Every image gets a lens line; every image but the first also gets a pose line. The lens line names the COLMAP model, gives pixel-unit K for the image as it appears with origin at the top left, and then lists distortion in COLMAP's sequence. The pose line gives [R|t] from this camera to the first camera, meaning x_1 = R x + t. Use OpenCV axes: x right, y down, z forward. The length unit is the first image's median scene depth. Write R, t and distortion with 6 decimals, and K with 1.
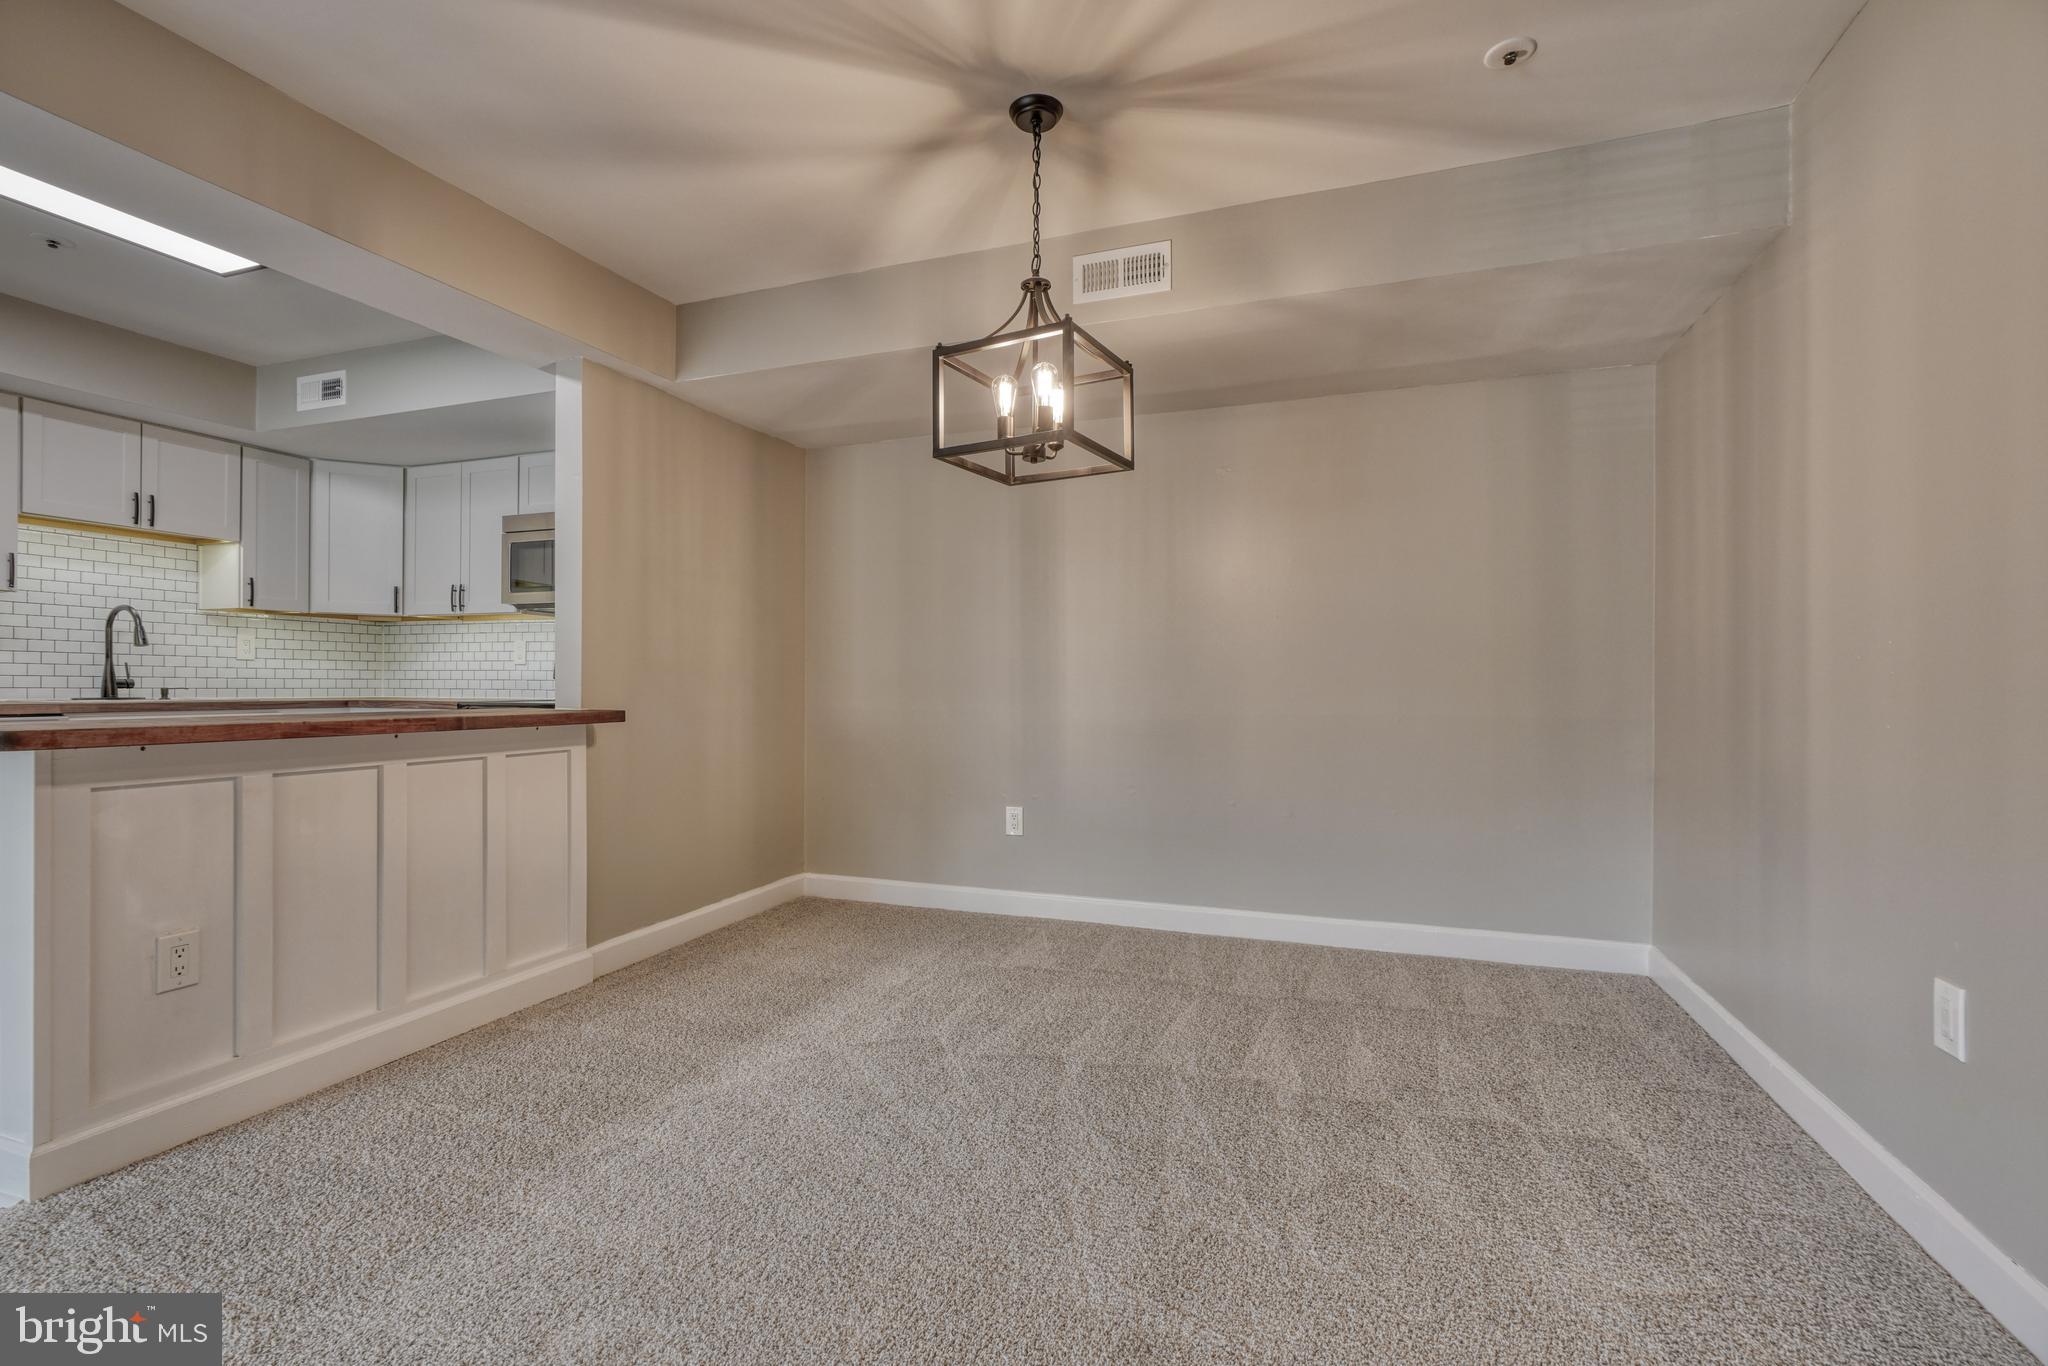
lens RADIAL K [[924.7, 0, 1004.5], [0, 924.7, 690.5], [0, 0, 1]] dist [-0.013947, 0.005671]
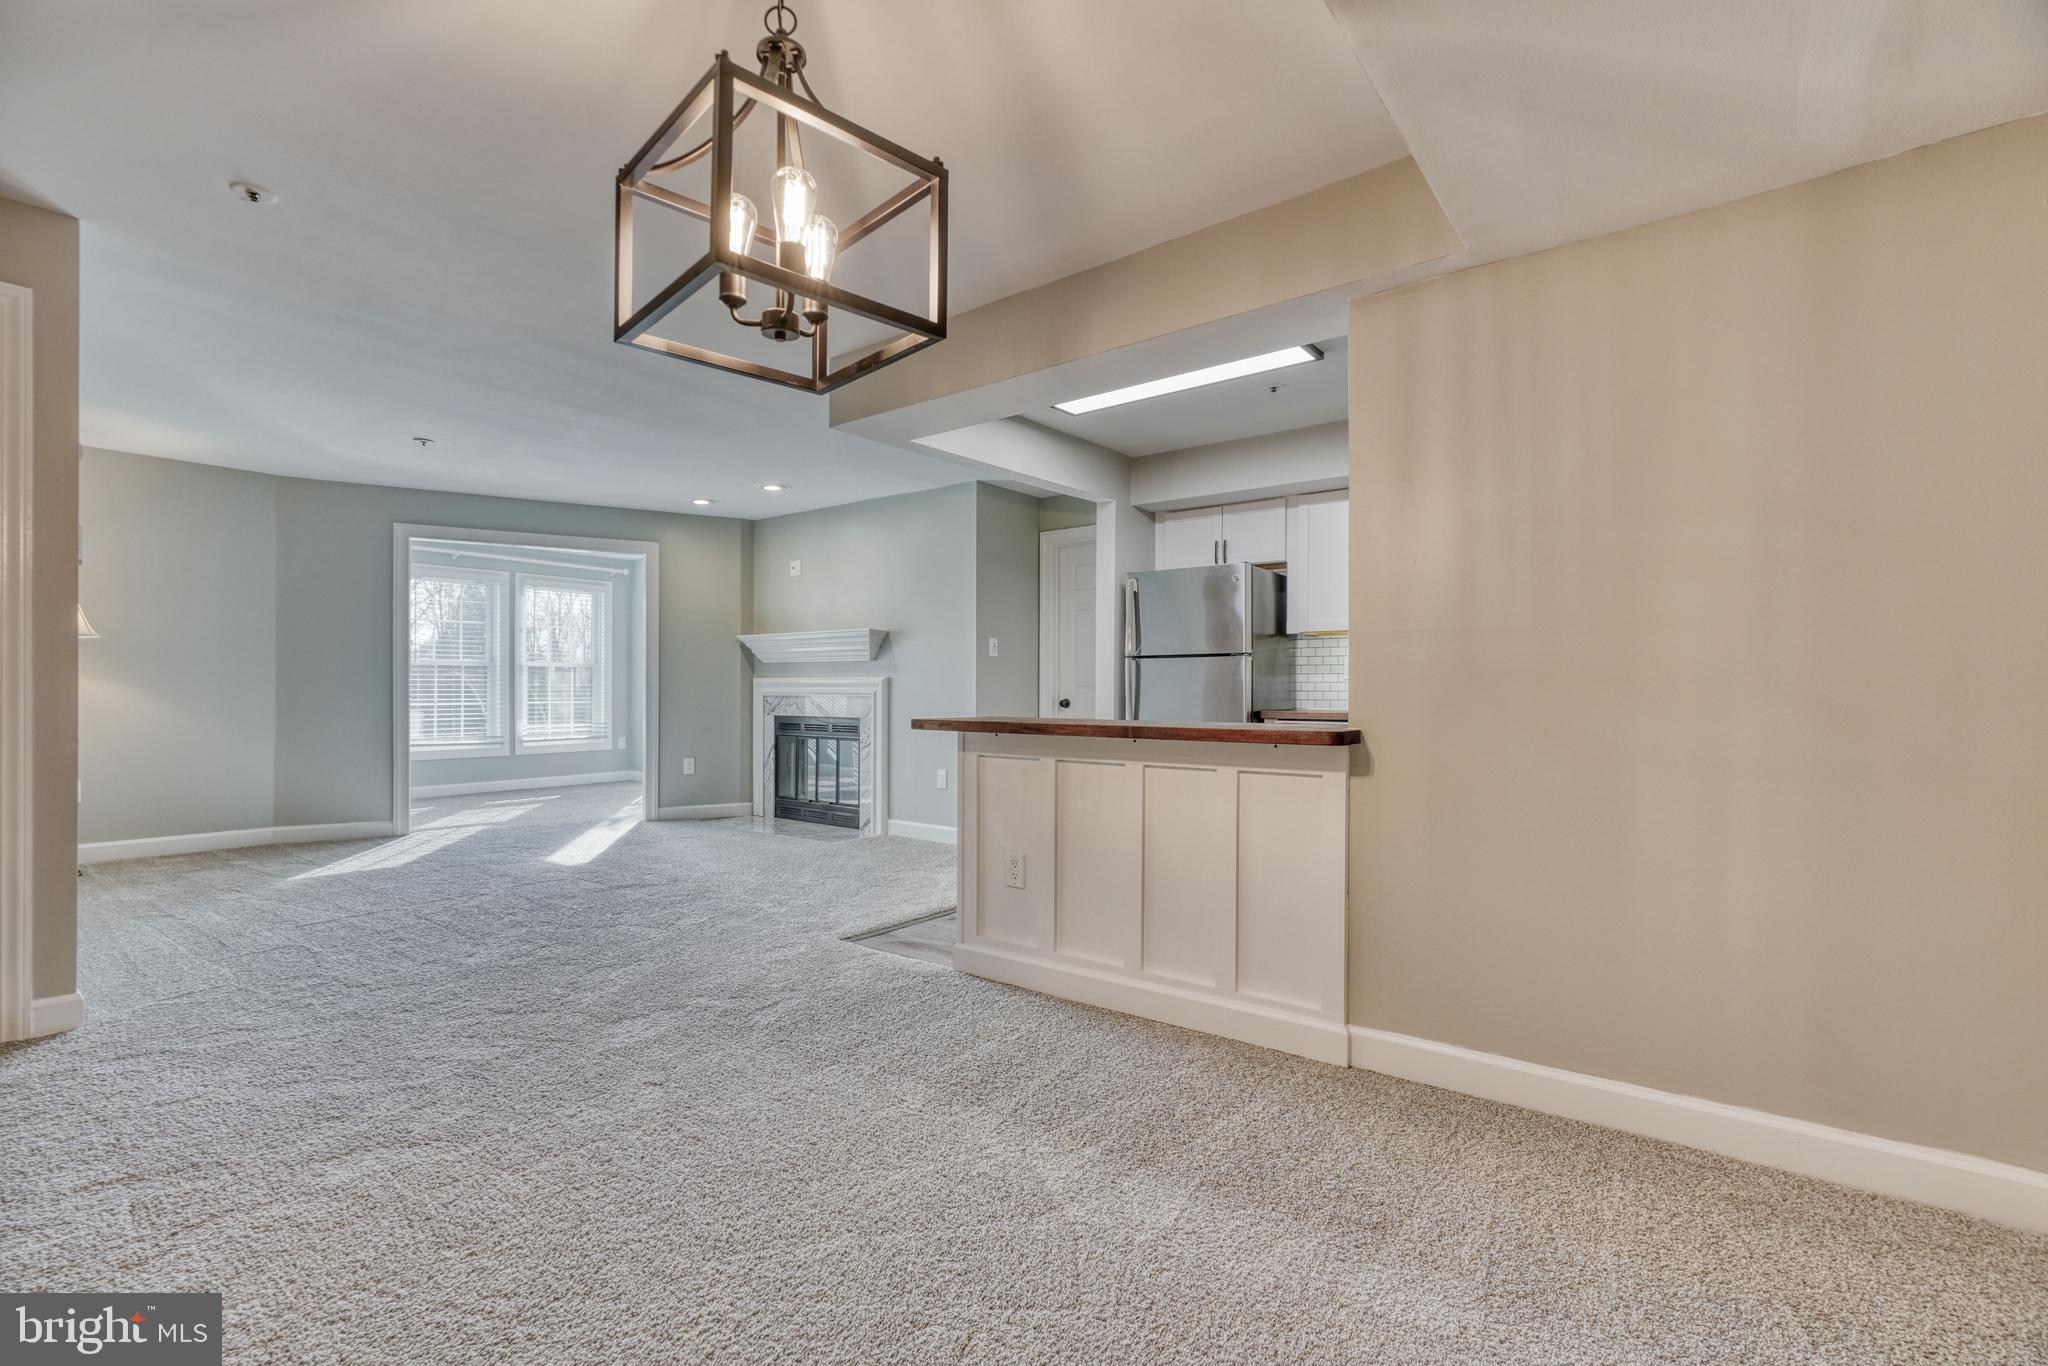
lens RADIAL K [[924.7, 0, 1005.8], [0, 924.7, 682.1], [0, 0, 1]] dist [-0.013947, 0.005671]
pose [[-0.310587, -0.017630, -0.950381, 0.326112], [-0.011343, 0.999826, -0.014840, -0.004151], [0.950477, 0.006171, -0.310733, 0.756391]]
